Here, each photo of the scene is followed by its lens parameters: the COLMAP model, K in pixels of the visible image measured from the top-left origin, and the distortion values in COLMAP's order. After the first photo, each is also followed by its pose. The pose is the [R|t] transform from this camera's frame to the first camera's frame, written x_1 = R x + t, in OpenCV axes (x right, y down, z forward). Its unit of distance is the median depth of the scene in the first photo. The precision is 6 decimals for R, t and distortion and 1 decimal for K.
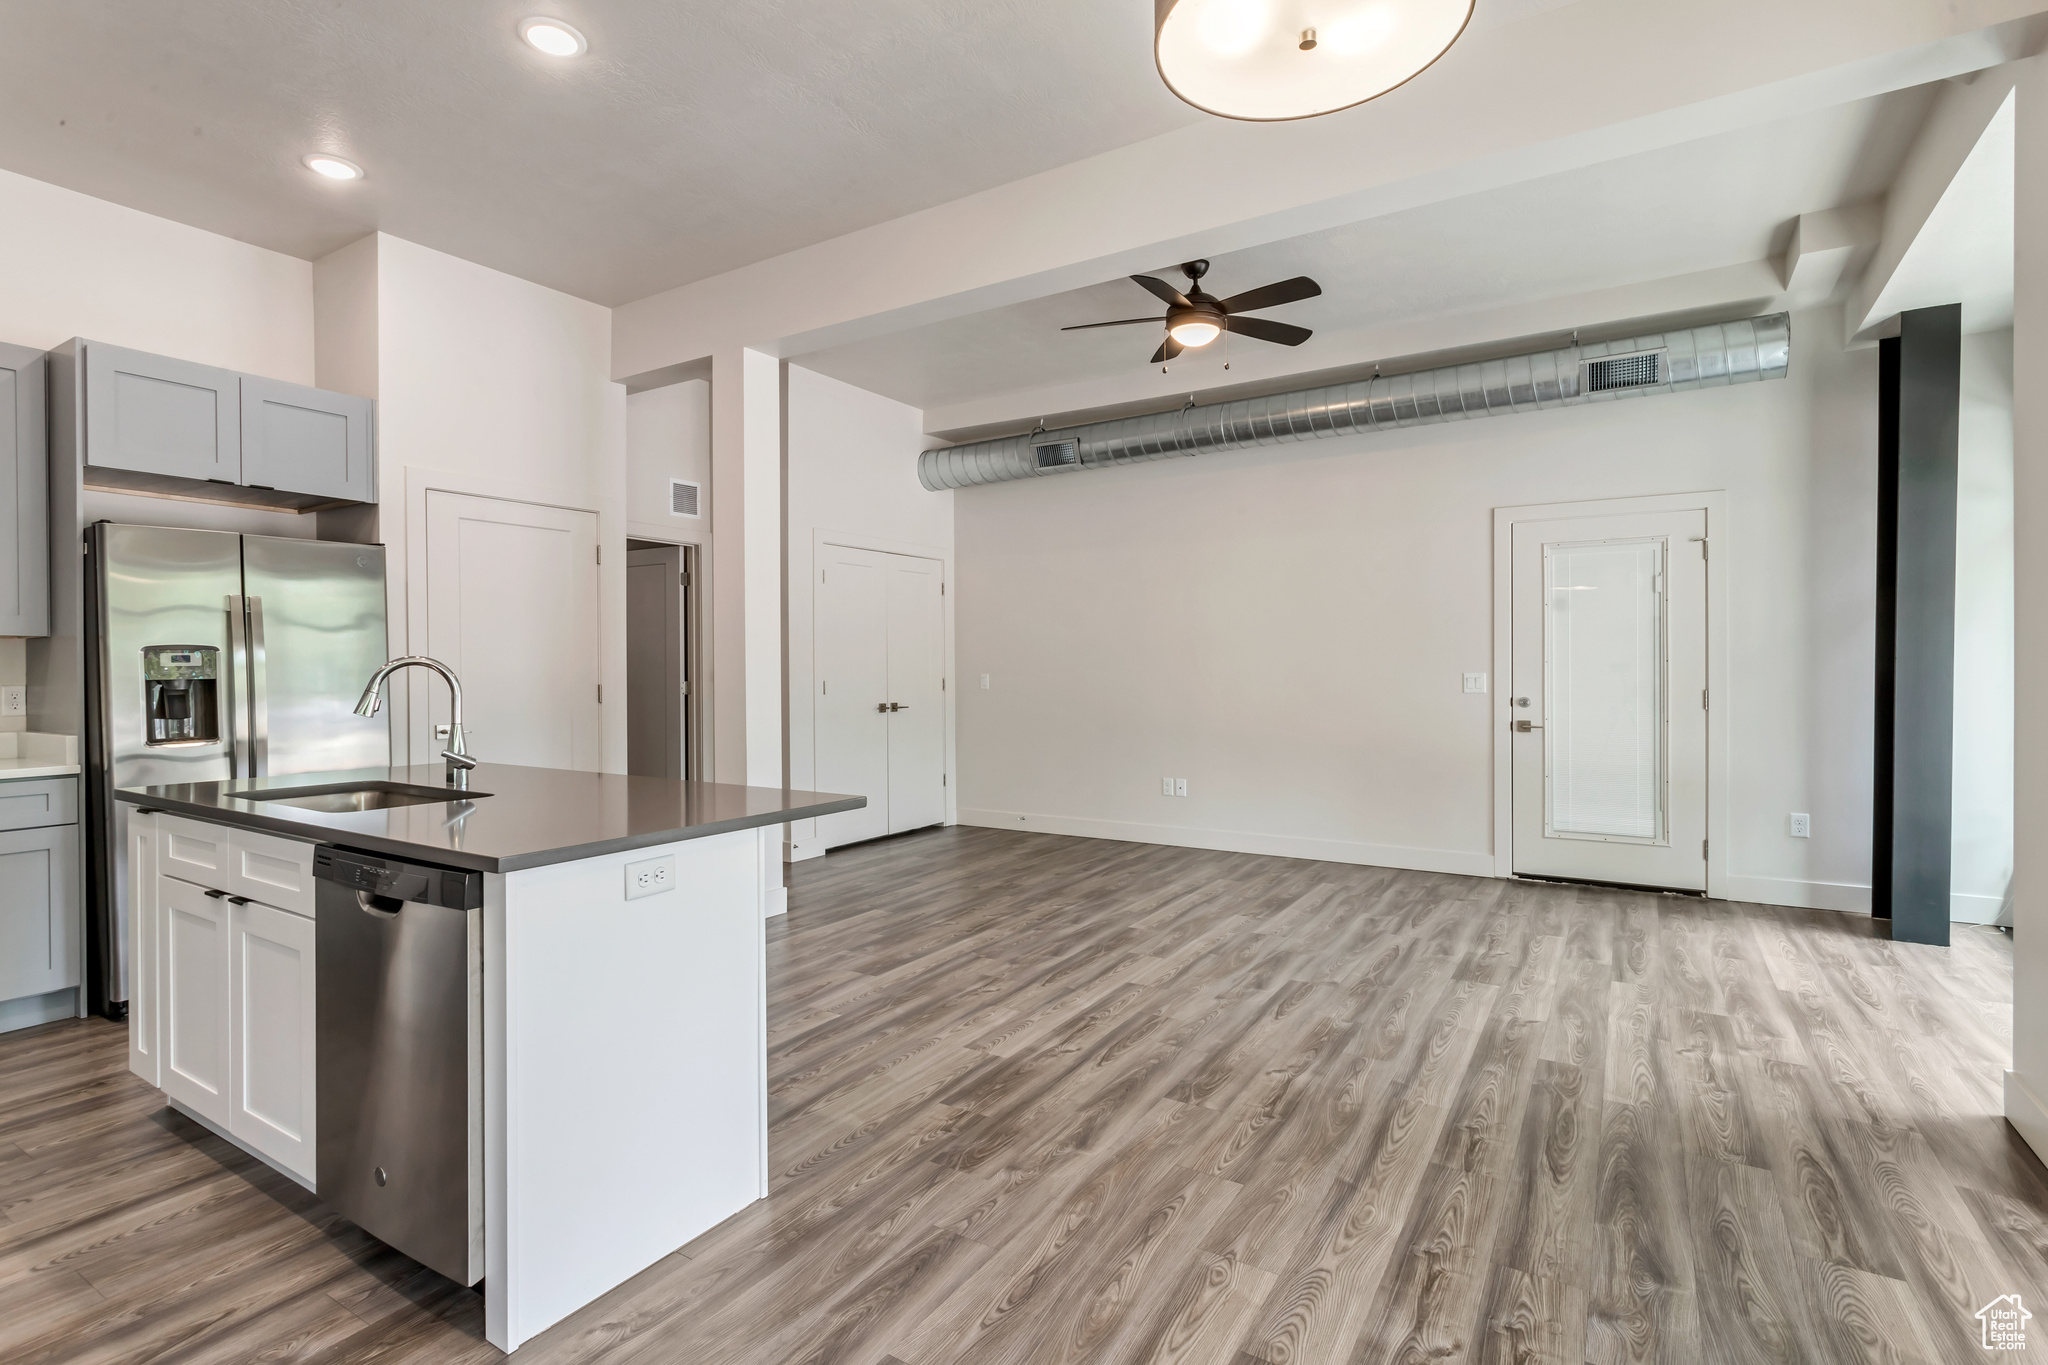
lens RADIAL K [[970.5, 0, 1025.0], [0, 970.5, 671.8], [0, 0, 1]] dist [-0.001768, 0.001387]
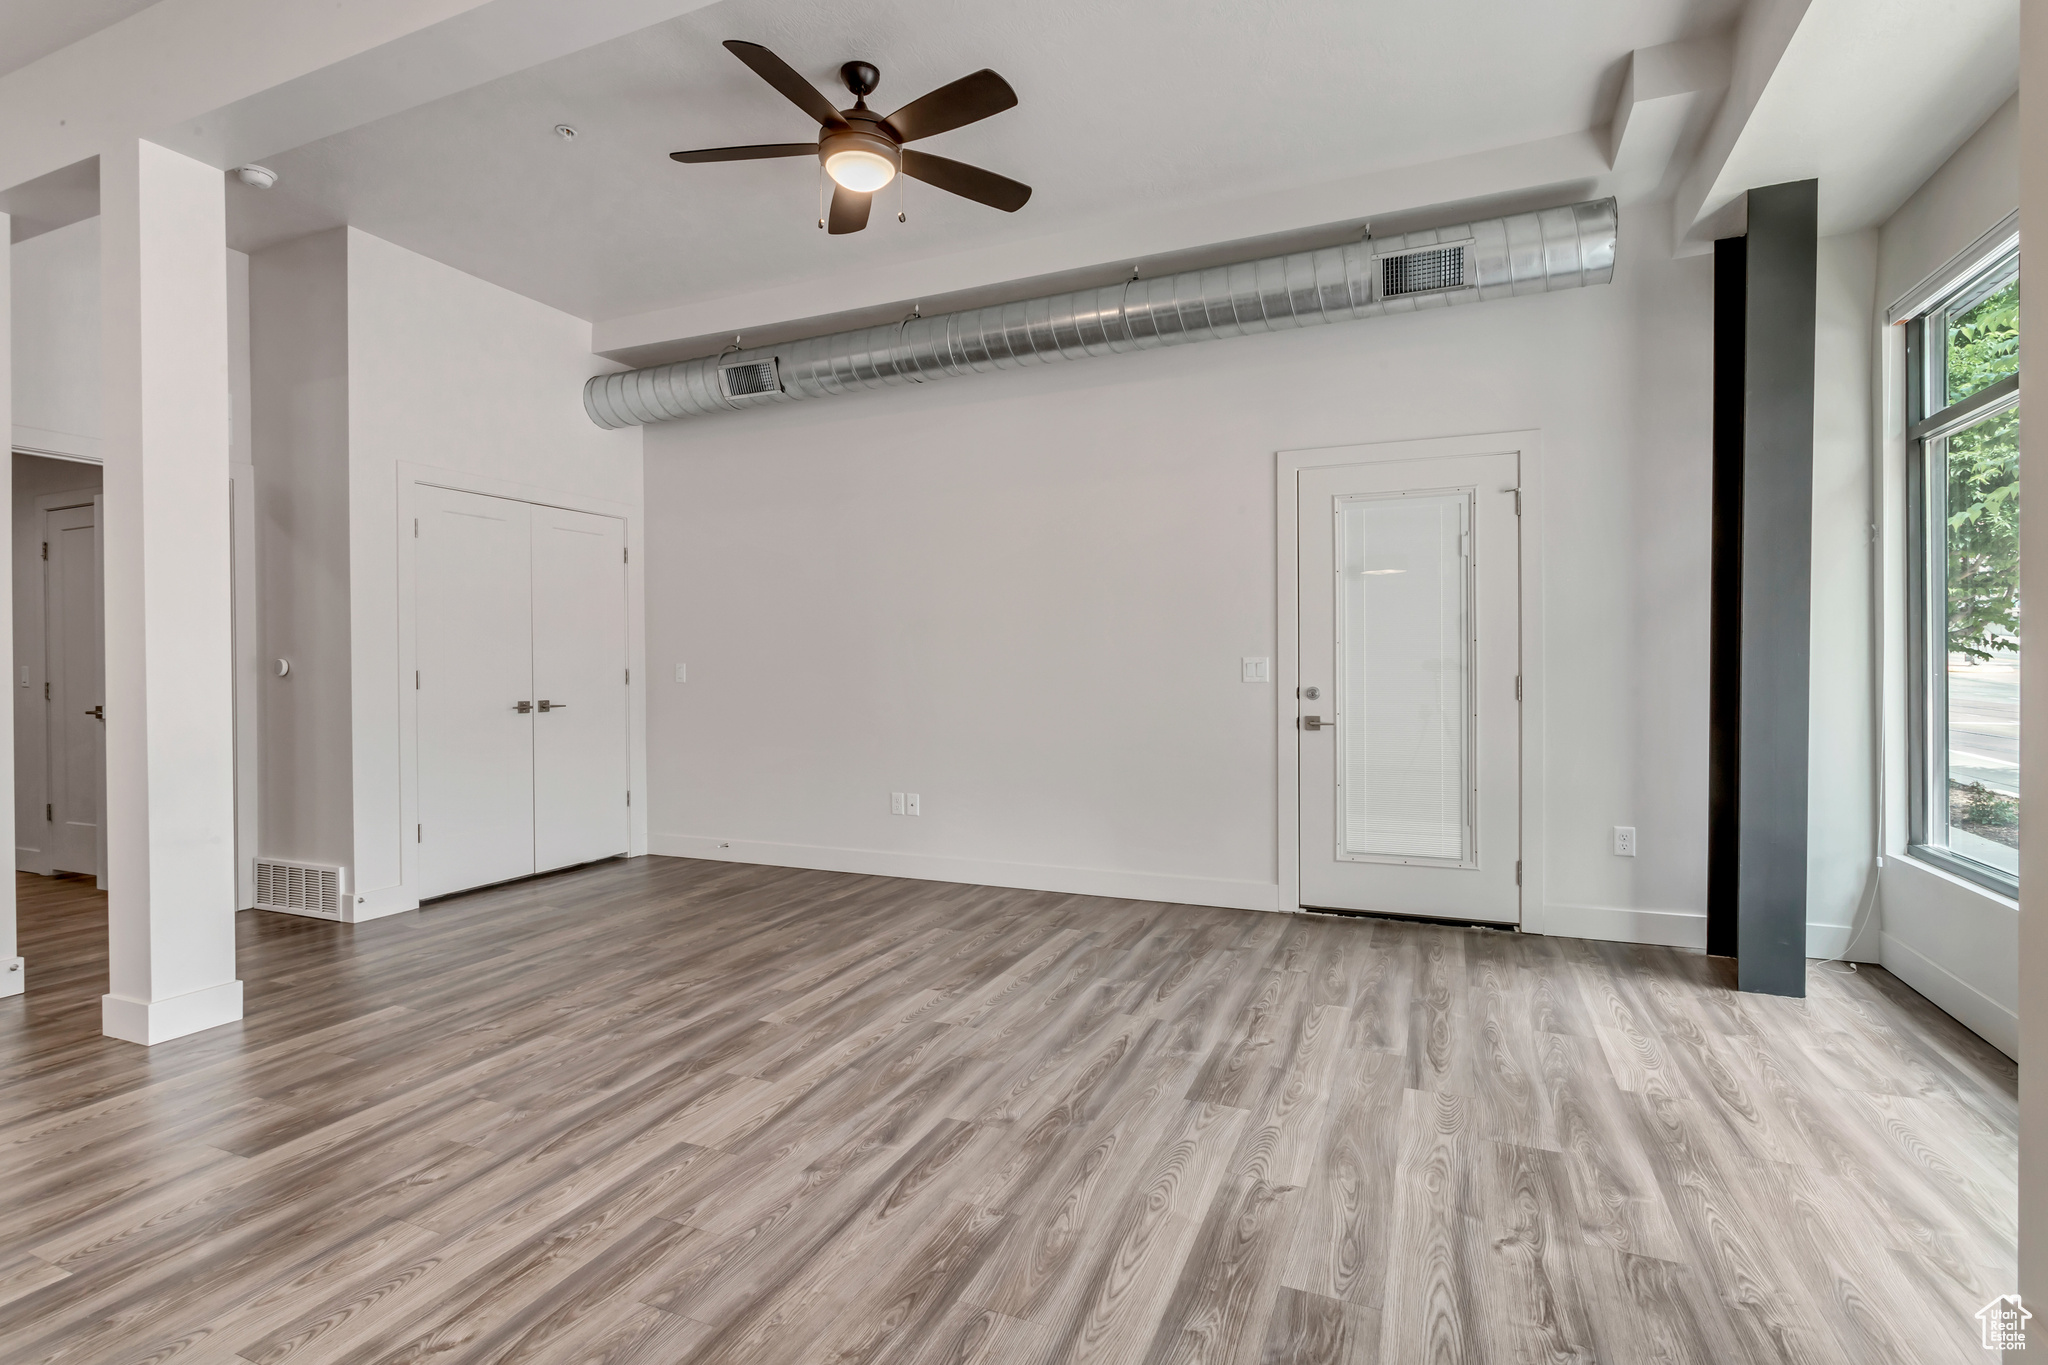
lens RADIAL K [[970.5, 0, 1025.0], [0, 970.5, 671.8], [0, 0, 1]] dist [-0.001768, 0.001387]
pose [[0.988377, -0.001865, 0.152014, 0.208239], [0.001878, 0.999998, 0.000055, 0.017037], [-0.152014, 0.000231, 0.988378, 0.319179]]
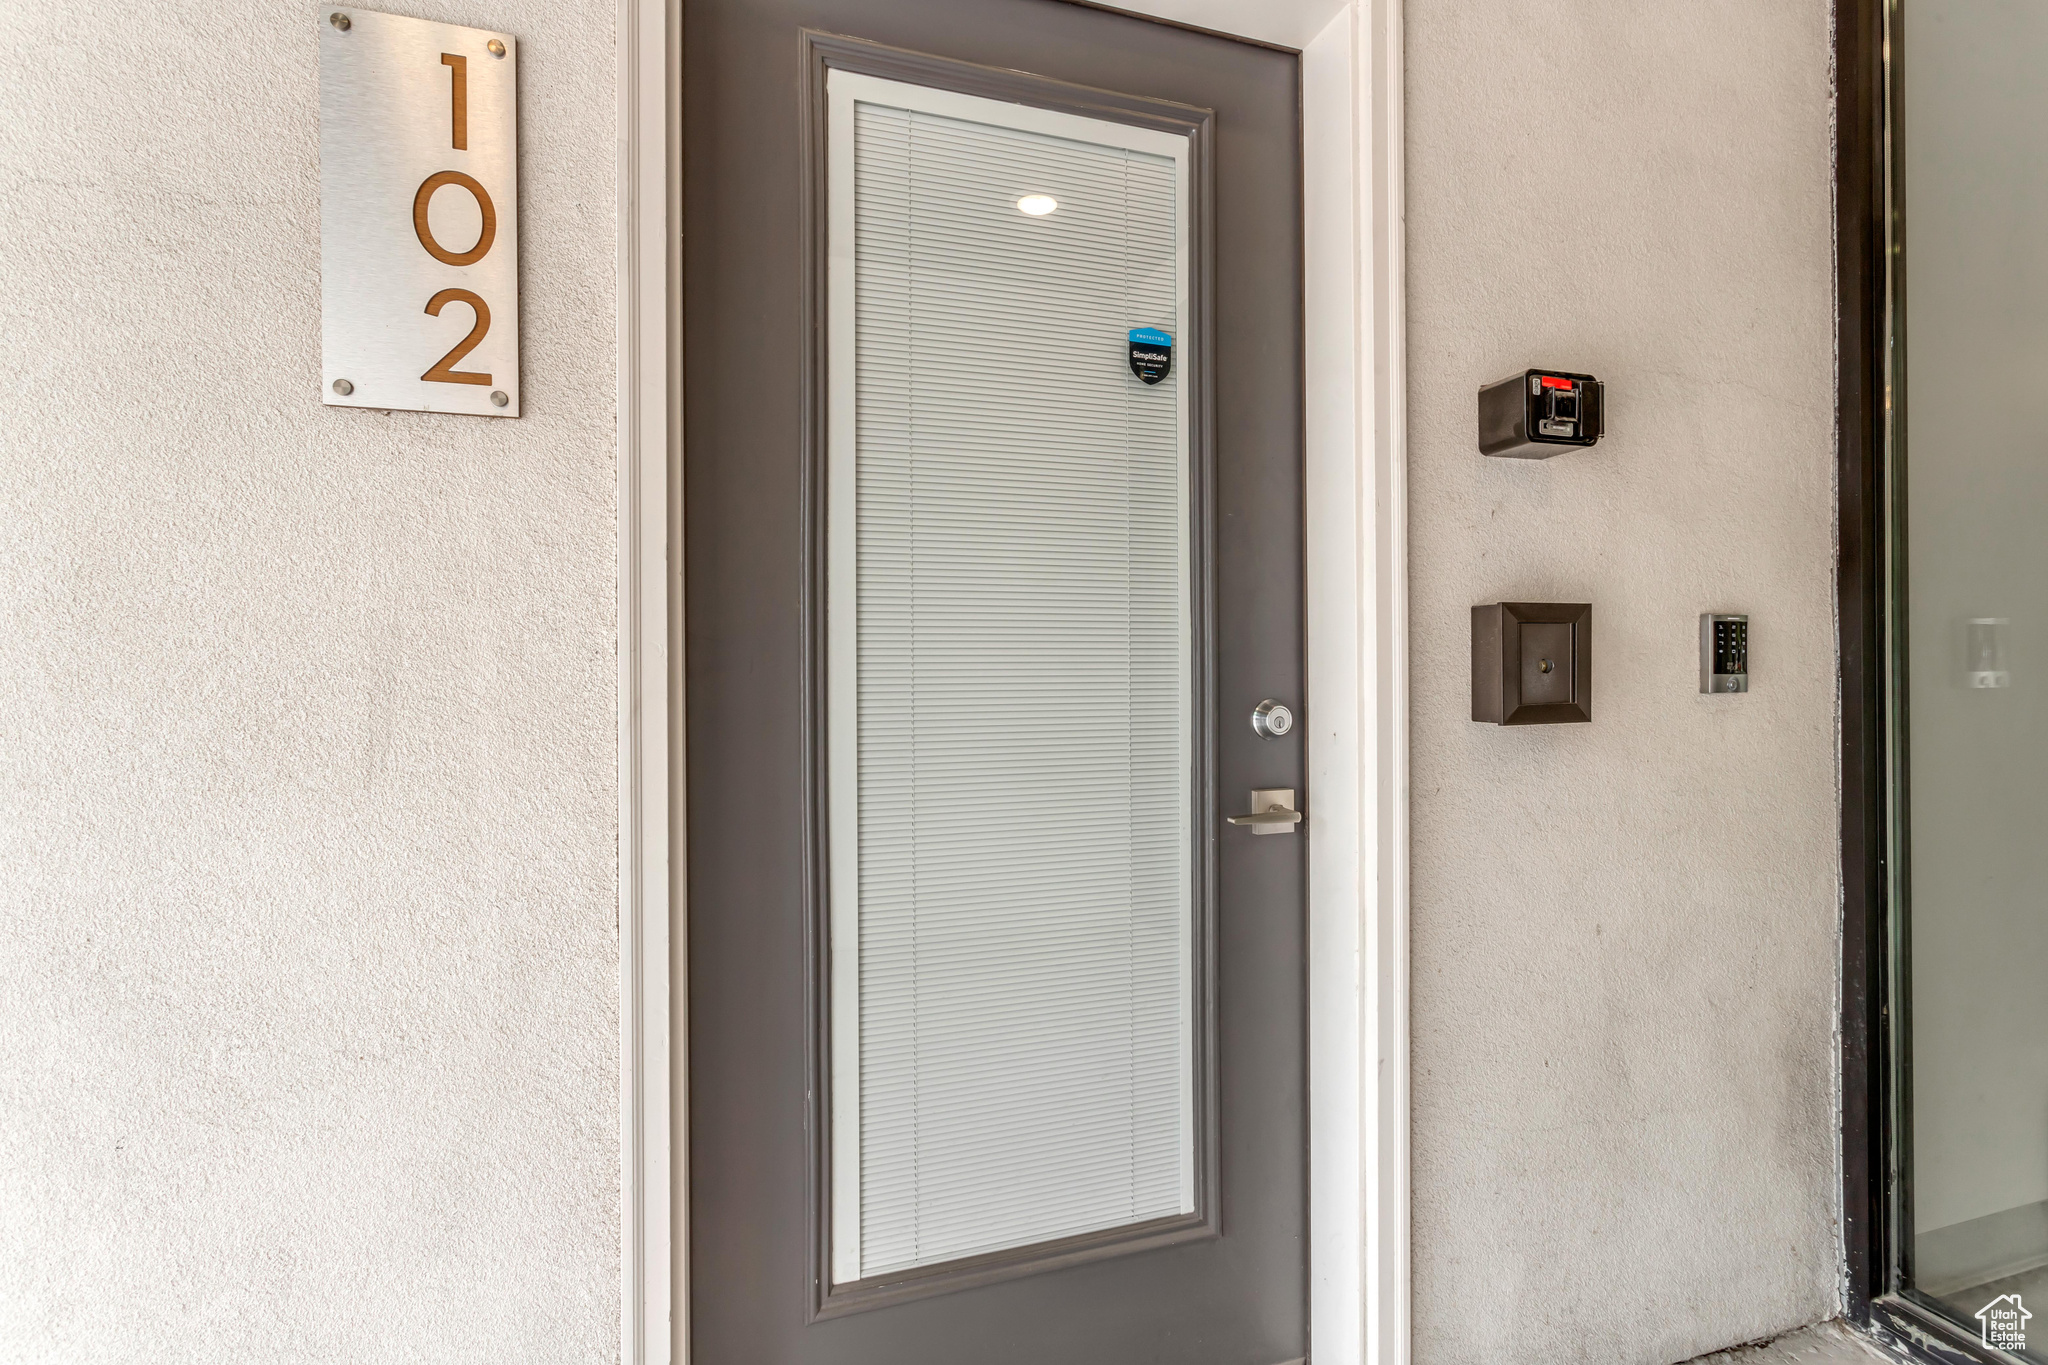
lens RADIAL K [[970.5, 0, 1025.0], [0, 970.5, 671.8], [0, 0, 1]] dist [-0.001768, 0.001387]
pose [[0.640785, 0.002882, 0.767715, 0.548327], [0.005324, 0.999952, -0.008197, 0.077276], [-0.767702, 0.009340, 0.640739, 1.316362]]
